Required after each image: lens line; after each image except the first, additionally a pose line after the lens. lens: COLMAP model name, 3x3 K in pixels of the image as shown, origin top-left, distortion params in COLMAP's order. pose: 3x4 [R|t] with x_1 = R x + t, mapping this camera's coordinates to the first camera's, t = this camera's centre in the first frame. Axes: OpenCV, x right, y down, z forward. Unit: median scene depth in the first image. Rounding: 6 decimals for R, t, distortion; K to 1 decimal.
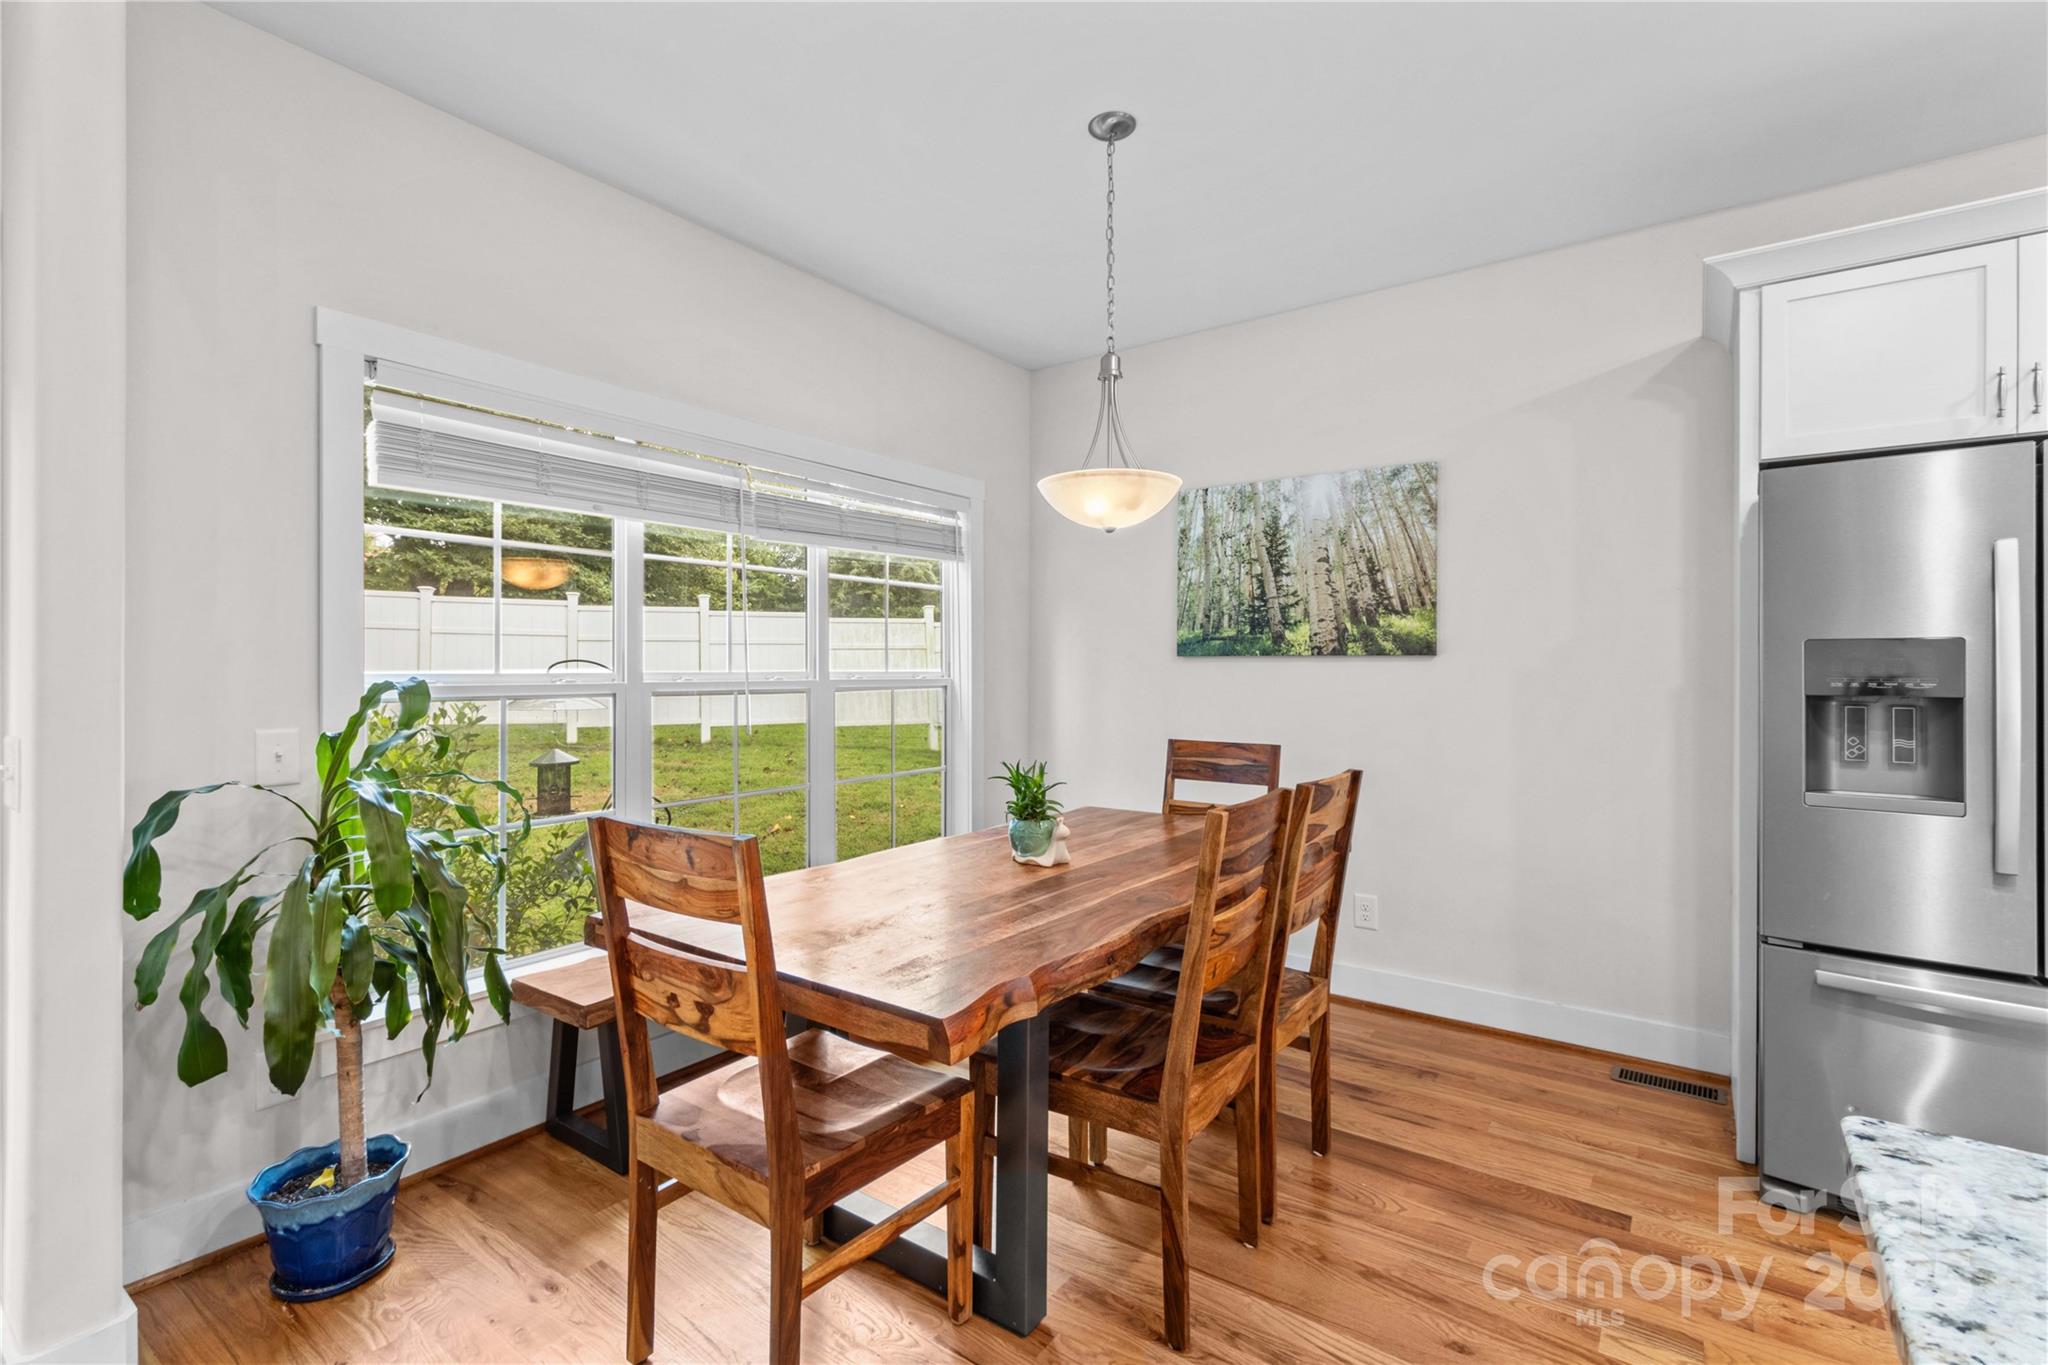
lens RADIAL K [[940.7, 0, 981.4], [0, 940.7, 667.0], [0, 0, 1]] dist [0.007008, -0.001773]
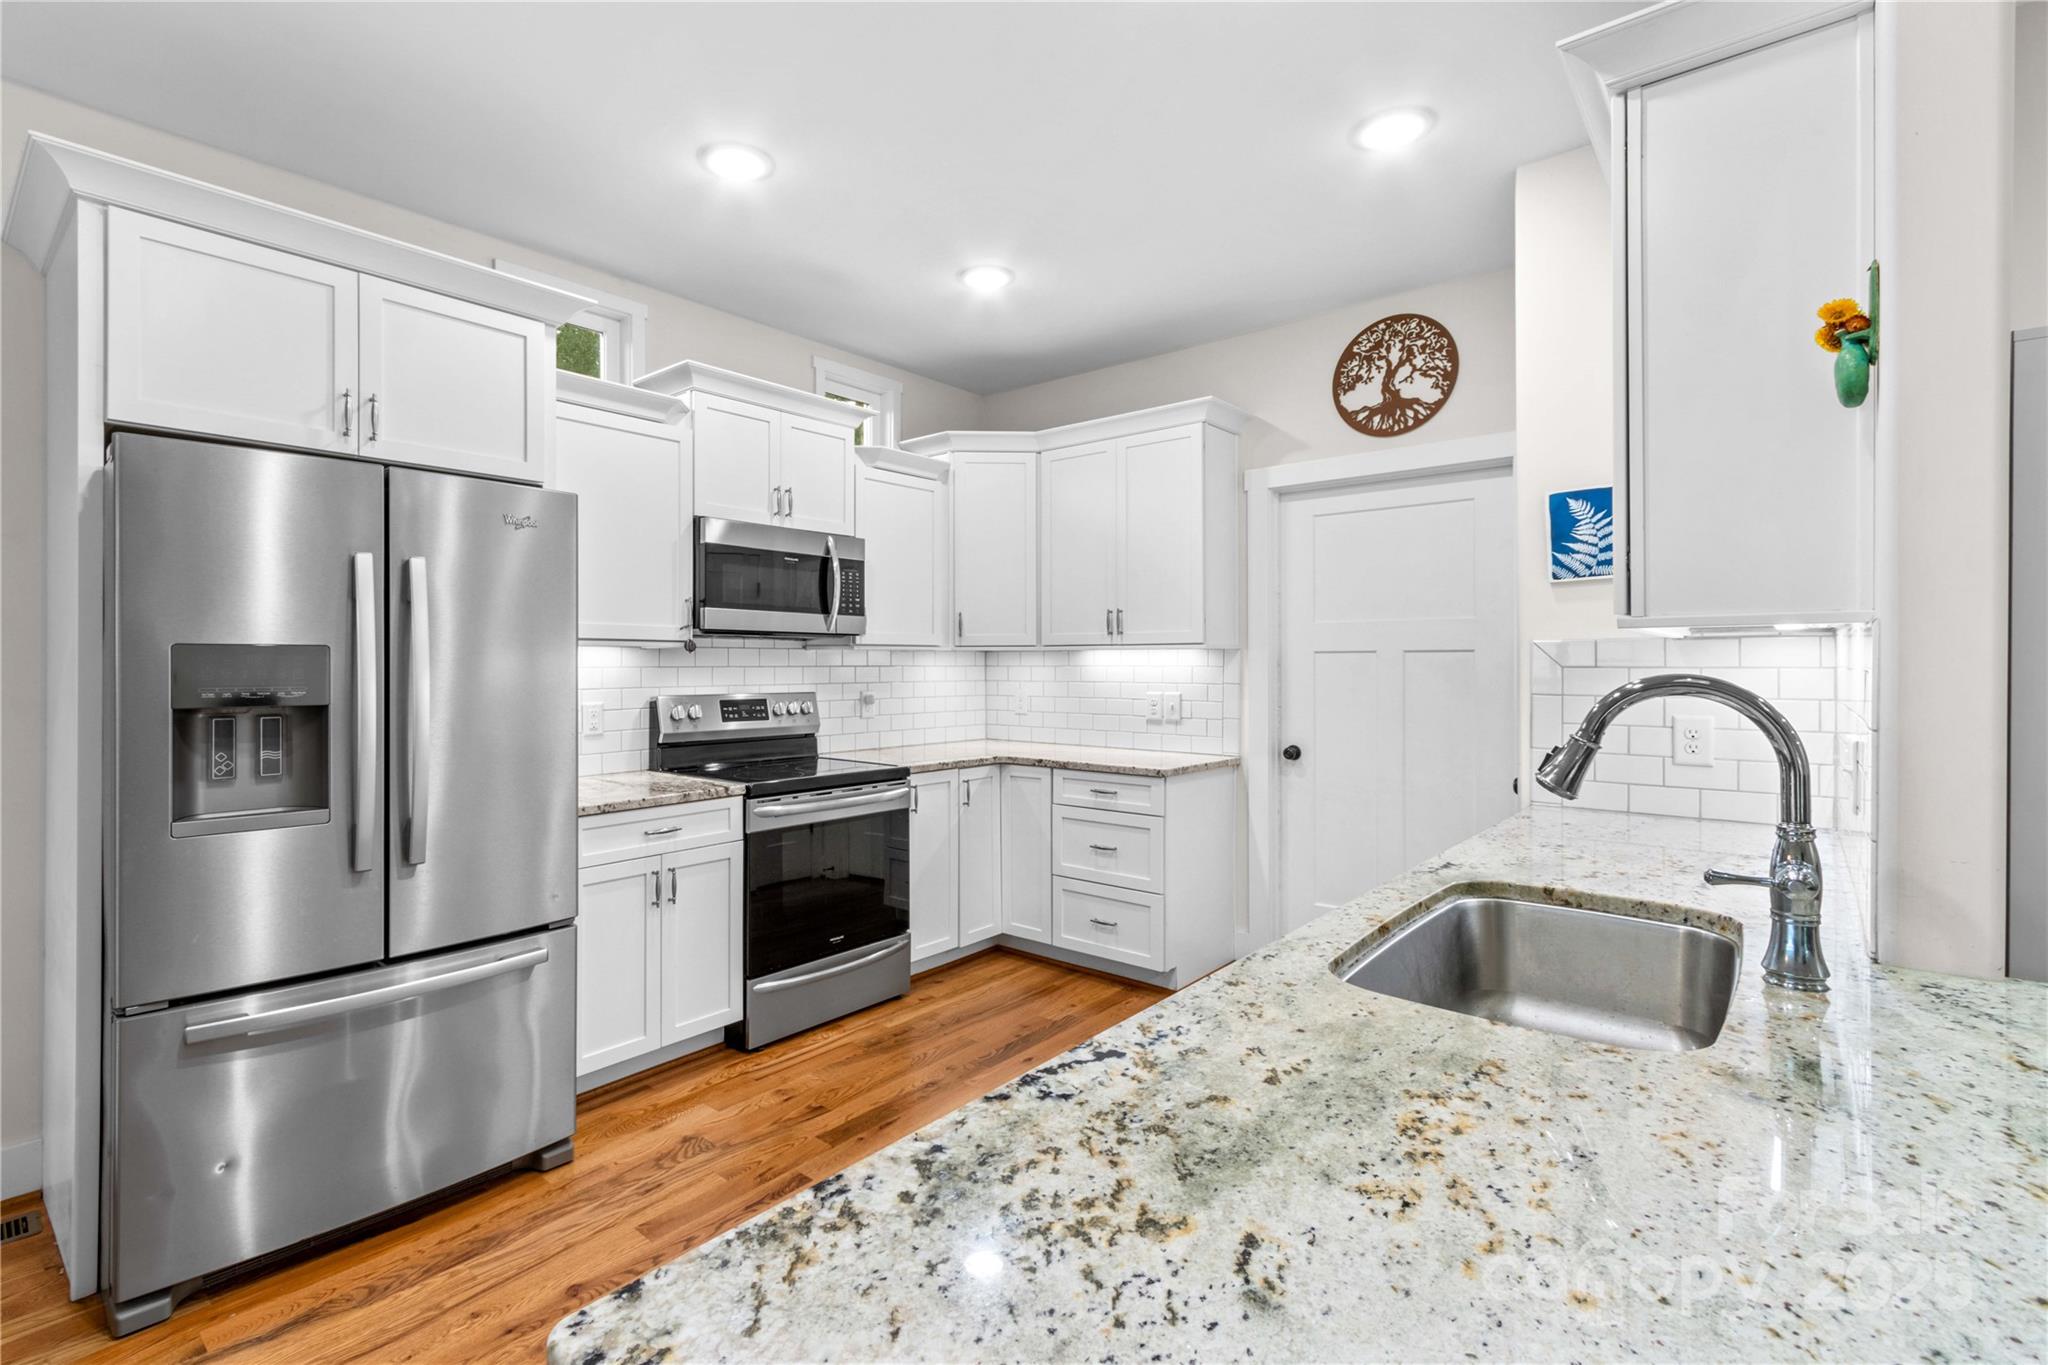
lens RADIAL K [[940.7, 0, 982.2], [0, 940.7, 662.9], [0, 0, 1]] dist [0.007008, -0.001773]
pose [[0.066161, -0.002478, 0.997806, 0.065450], [-0.003749, 0.999989, 0.002732, -0.014973], [-0.997802, -0.003922, 0.066151, 0.195427]]
